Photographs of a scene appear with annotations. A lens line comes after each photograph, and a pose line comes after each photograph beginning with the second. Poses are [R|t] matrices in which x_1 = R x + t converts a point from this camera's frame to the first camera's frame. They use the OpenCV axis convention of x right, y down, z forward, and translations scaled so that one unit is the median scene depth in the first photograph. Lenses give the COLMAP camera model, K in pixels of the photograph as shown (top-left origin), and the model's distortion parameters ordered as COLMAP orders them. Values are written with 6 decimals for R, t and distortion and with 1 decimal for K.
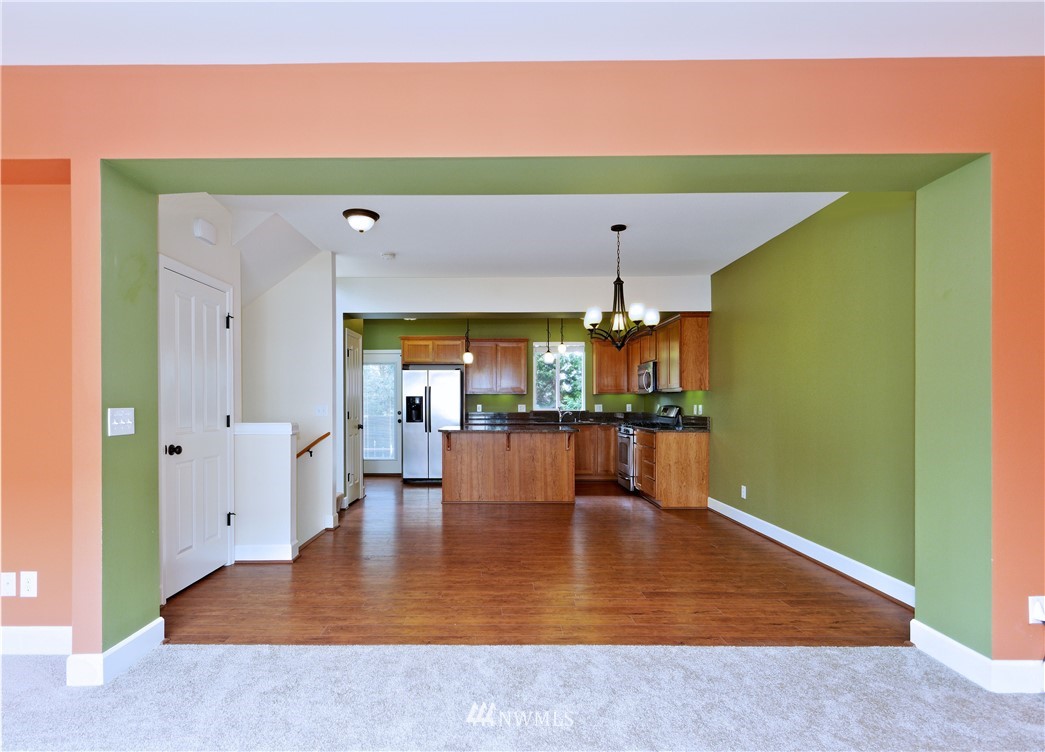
lens RADIAL K [[614.2, 0, 520.4], [0, 614.2, 407.1], [0, 0, 1]] dist [0.001336, 0.000128]
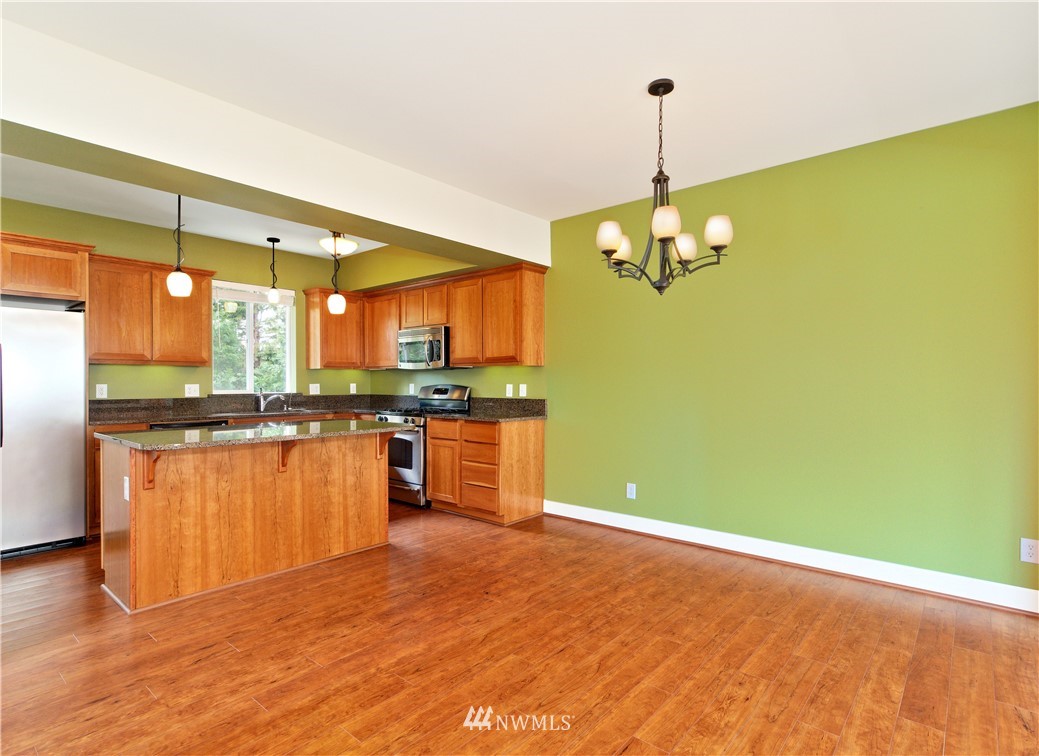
lens RADIAL K [[532.6, 0, 520.9], [0, 532.6, 387.2], [0, 0, 1]] dist [0.001685, 0.000576]
pose [[0.649118, -0.004174, 0.760677, -0.231892], [0.002868, 0.999991, 0.003039, -0.002095], [-0.760683, 0.000209, 0.649124, 0.552597]]
